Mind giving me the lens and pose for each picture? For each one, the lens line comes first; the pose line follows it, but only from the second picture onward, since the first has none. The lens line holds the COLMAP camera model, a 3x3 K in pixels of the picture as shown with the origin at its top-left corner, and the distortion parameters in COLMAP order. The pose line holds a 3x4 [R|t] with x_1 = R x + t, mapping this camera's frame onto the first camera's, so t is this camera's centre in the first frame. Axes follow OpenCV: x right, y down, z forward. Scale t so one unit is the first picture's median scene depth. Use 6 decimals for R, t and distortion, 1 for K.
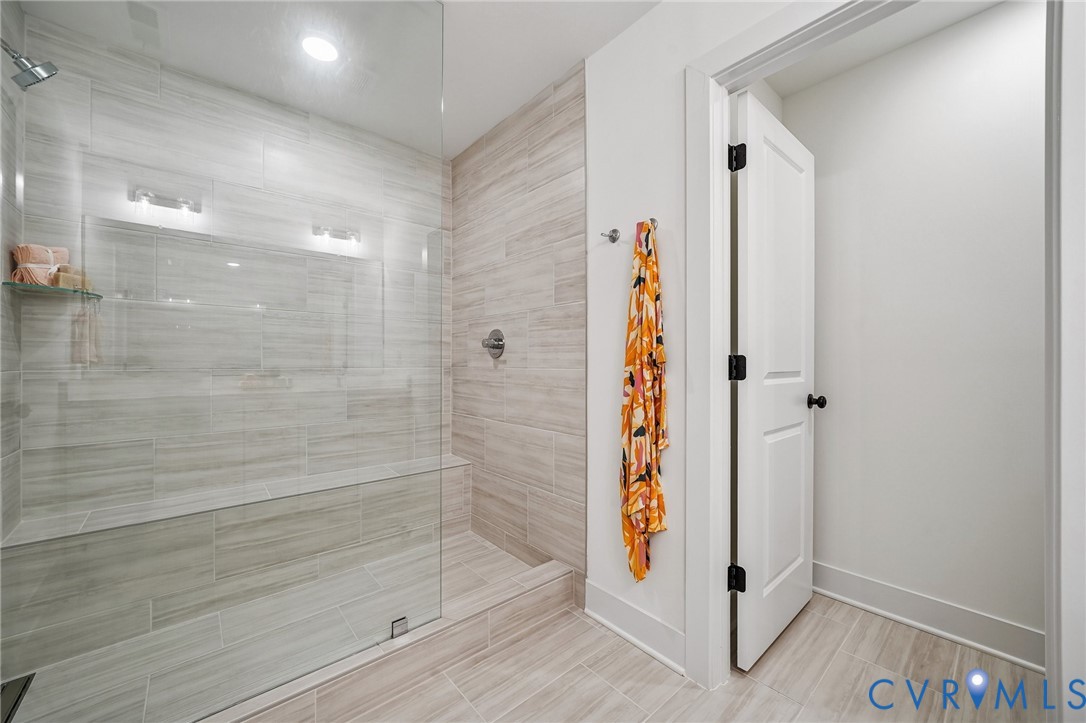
lens RADIAL K [[409.9, 0, 539.1], [0, 409.9, 367.9], [0, 0, 1]] dist [0.002584, 0.000003]
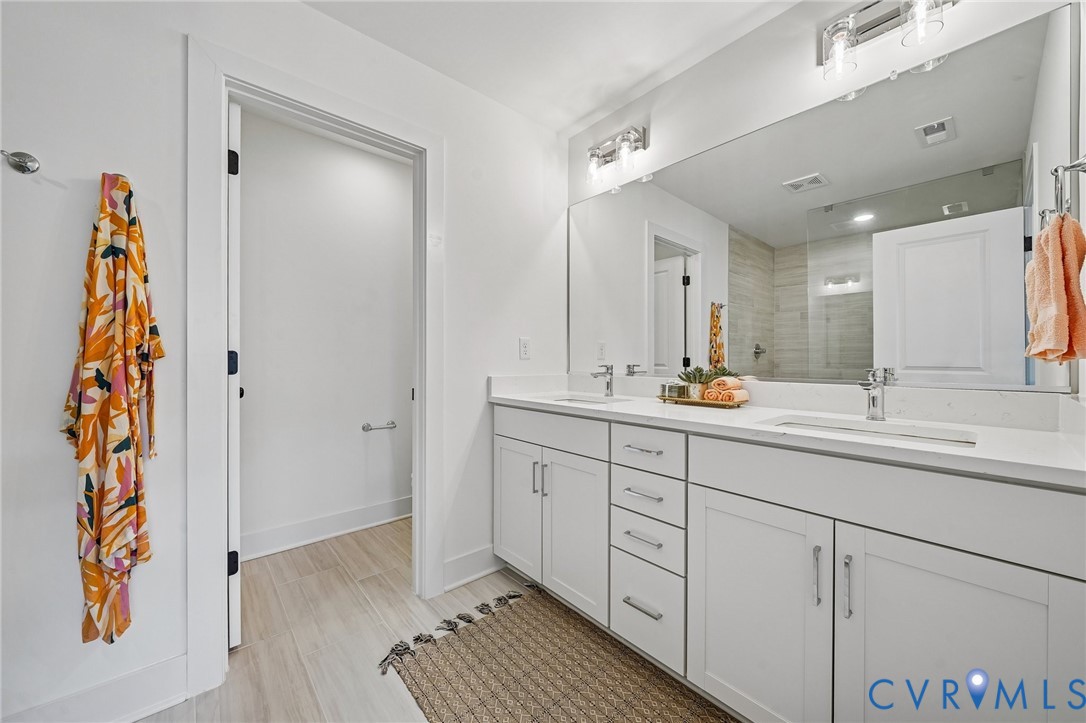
lens RADIAL K [[409.9, 0, 538.2], [0, 409.9, 357.2], [0, 0, 1]] dist [0.002584, 0.000003]
pose [[0.013989, -0.001417, 0.999901, -0.530115], [0.002773, 0.999995, 0.001379, -0.011710], [-0.999898, 0.002753, 0.013992, 0.192257]]
